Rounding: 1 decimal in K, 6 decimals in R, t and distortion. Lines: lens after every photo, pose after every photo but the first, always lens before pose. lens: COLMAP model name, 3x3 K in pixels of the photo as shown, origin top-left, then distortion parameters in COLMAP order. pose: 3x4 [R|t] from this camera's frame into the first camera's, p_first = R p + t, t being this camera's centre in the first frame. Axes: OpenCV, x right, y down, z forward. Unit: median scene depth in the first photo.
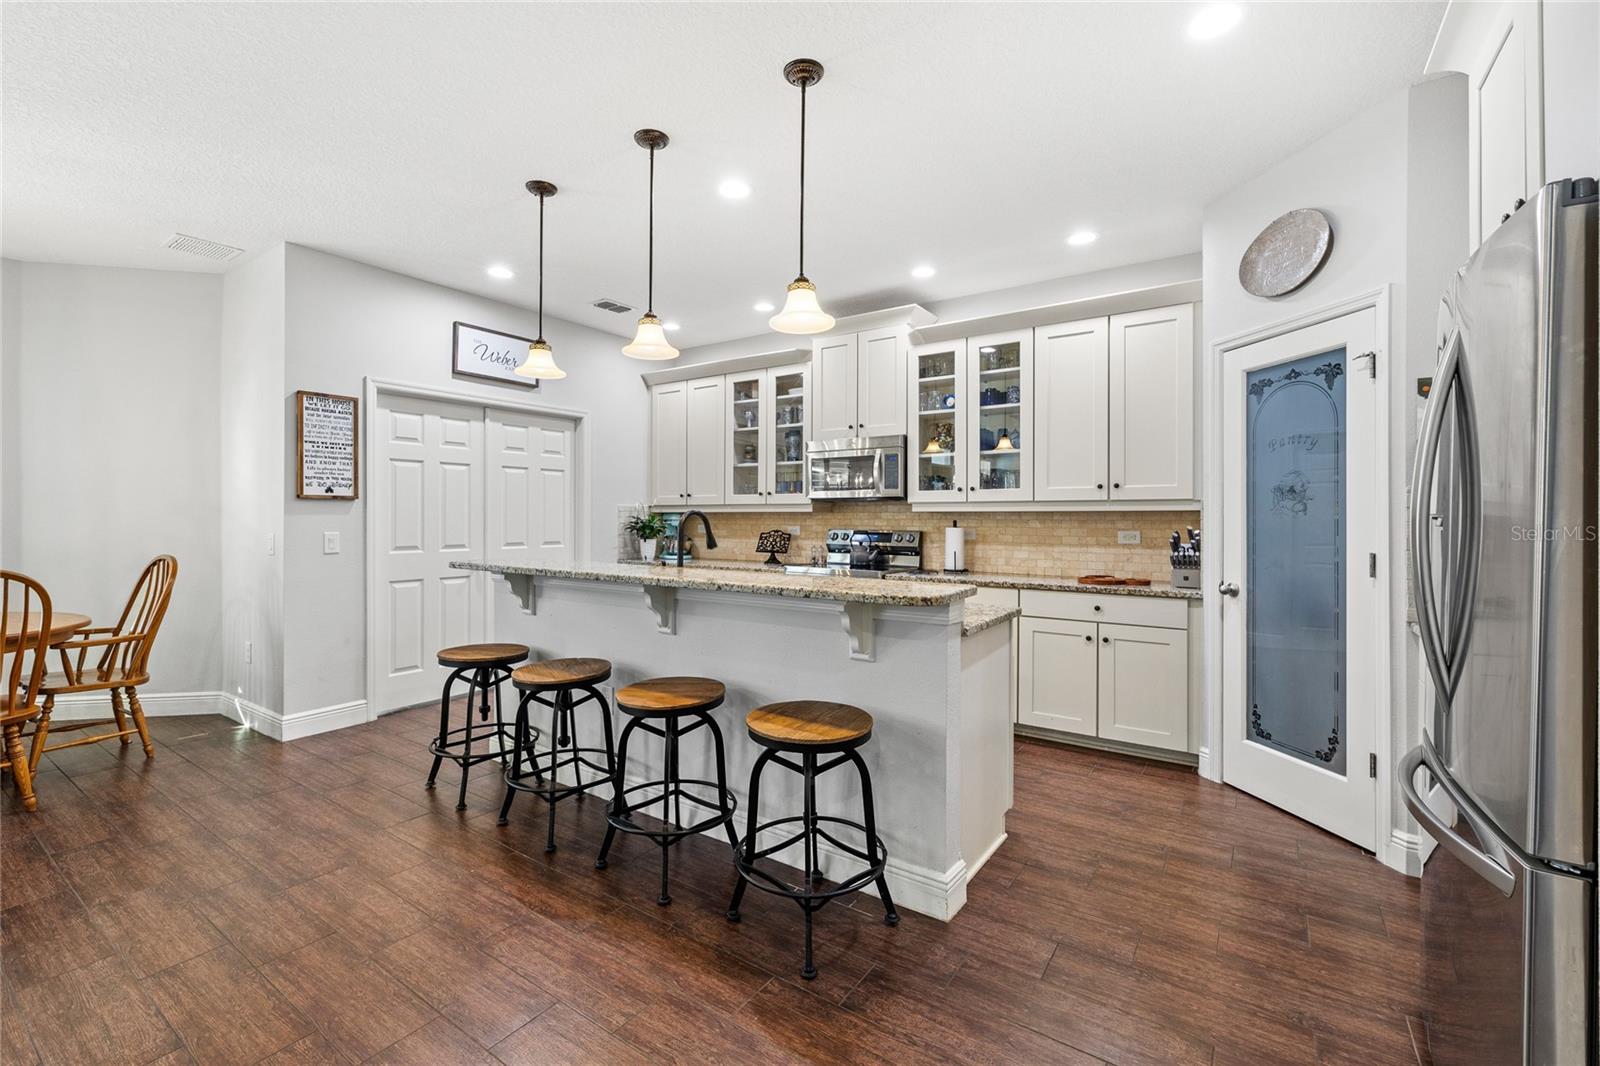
lens RADIAL K [[685.0, 0, 788.6], [0, 685.0, 524.0], [0, 0, 1]] dist [-0.011931, 0.000088]
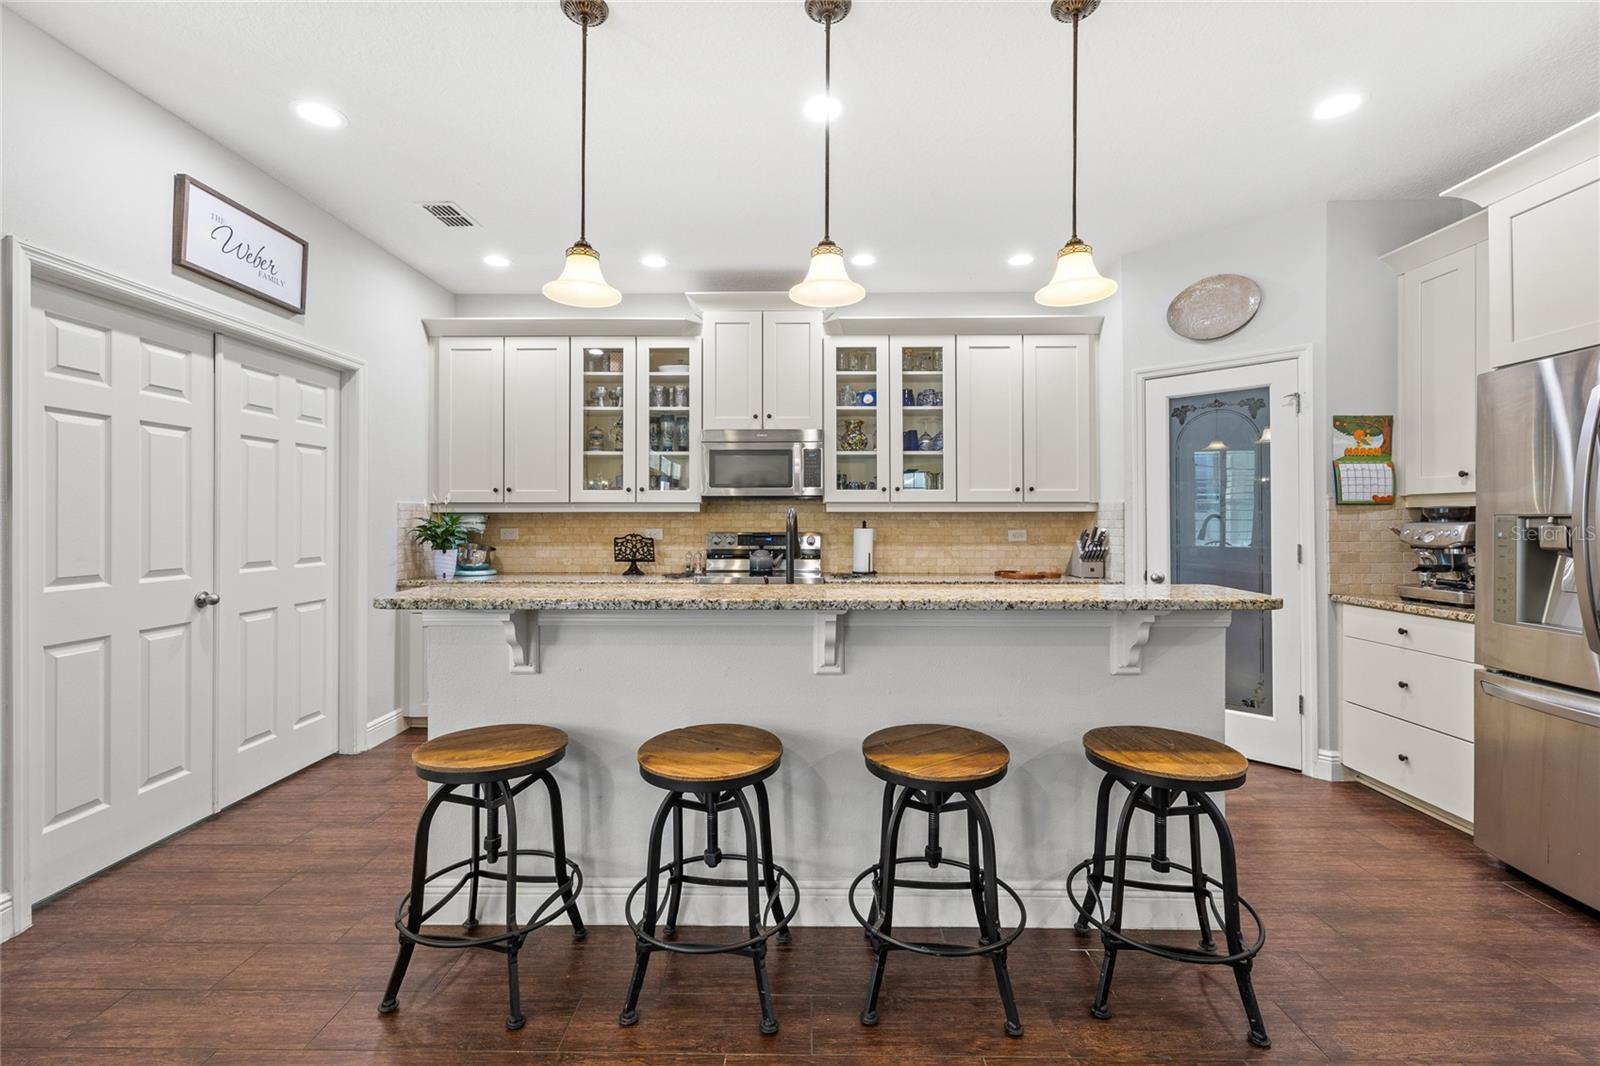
lens RADIAL K [[685.0, 0, 799.2], [0, 685.0, 524.2], [0, 0, 1]] dist [-0.011931, 0.000088]
pose [[0.826553, -0.007046, 0.562814, -0.384095], [0.007766, 0.999969, 0.001113, -0.002762], [-0.562805, 0.003451, 0.826583, 0.248769]]
